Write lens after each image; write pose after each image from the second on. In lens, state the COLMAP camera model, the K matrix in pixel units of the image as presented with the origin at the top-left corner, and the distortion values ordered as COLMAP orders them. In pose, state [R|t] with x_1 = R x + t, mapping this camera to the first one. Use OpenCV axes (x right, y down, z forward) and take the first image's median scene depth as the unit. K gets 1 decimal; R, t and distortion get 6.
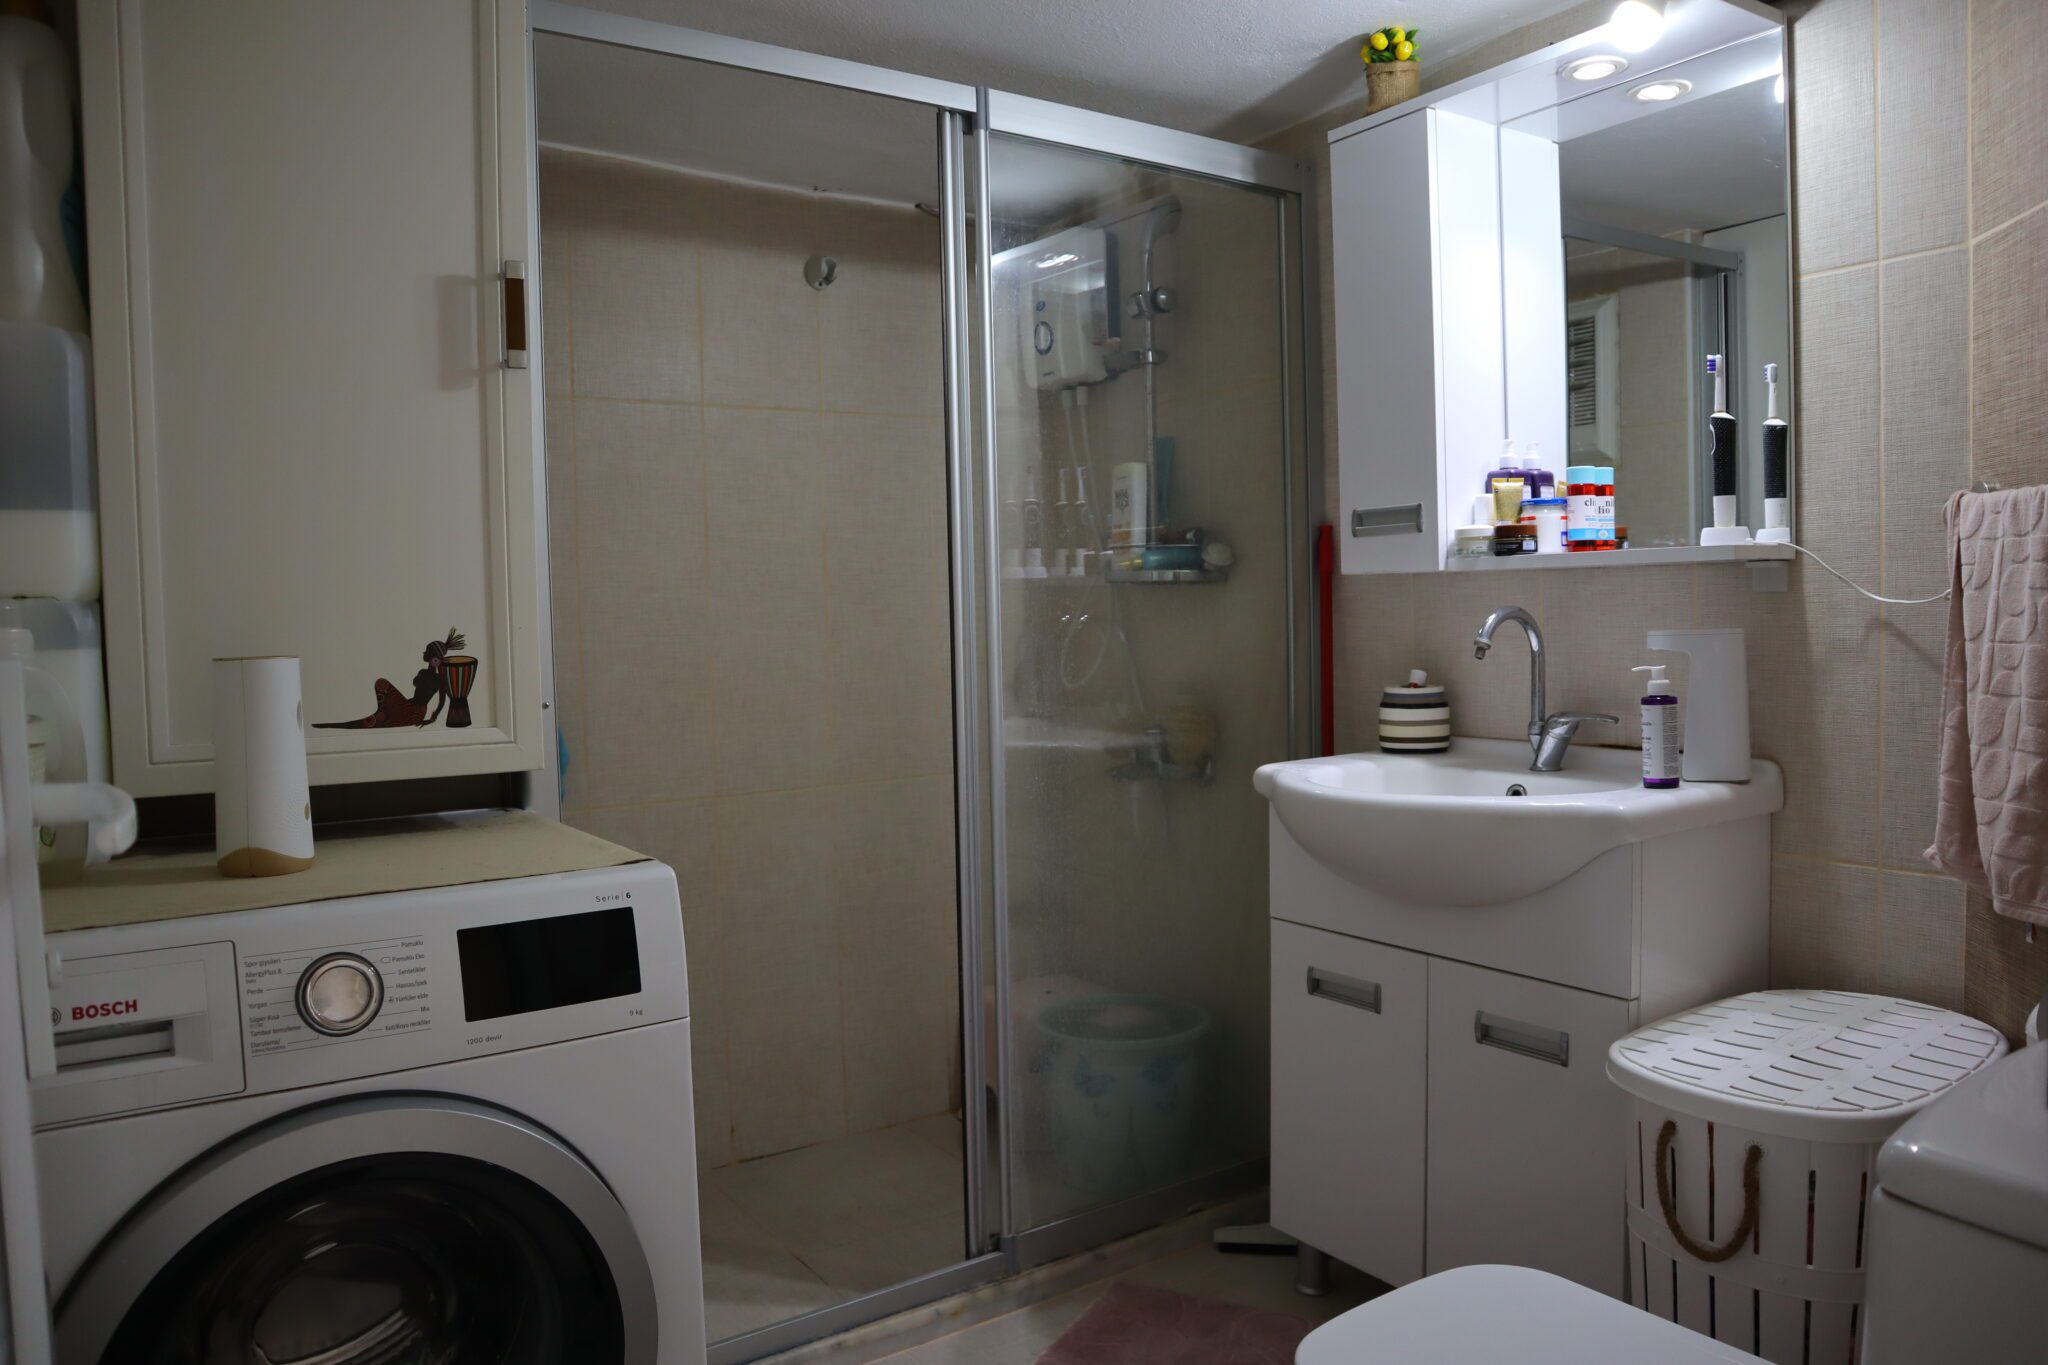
lens RADIAL K [[1422.7, 0, 1024.0], [0, 1422.7, 682.5], [0, 0, 1]] dist [-0.076566, 0.002592]
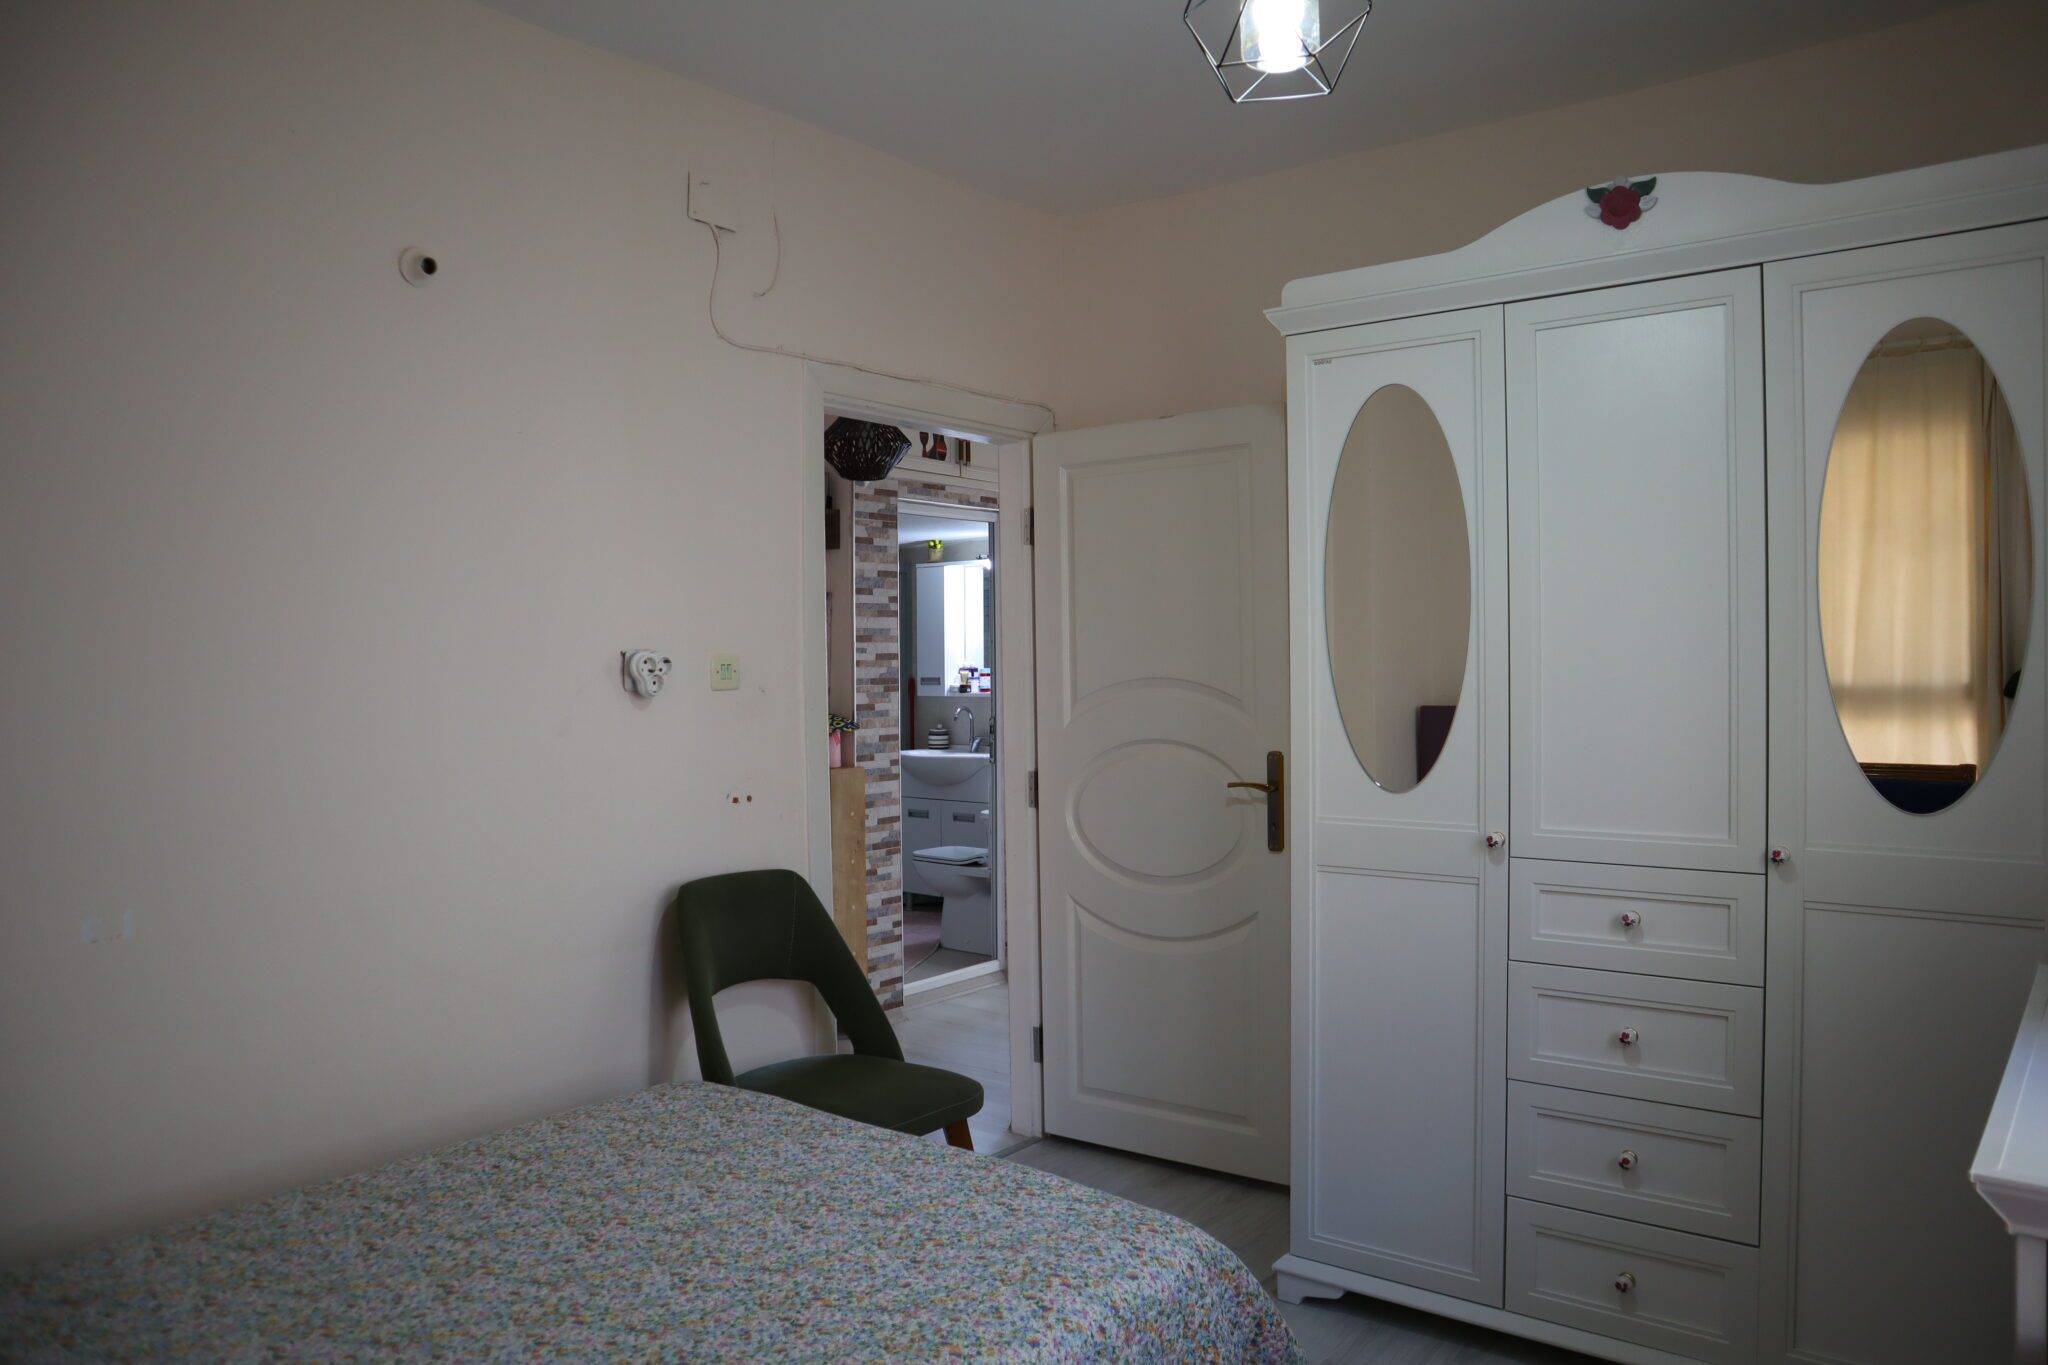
lens RADIAL K [[1422.7, 0, 1024.0], [0, 1422.7, 682.5], [0, 0, 1]] dist [-0.076566, 0.002592]
pose [[0.953744, 0.017065, 0.300135, -0.583307], [-0.003157, 0.998901, -0.046762, 0.052295], [-0.300603, 0.043652, 0.952750, -2.436211]]
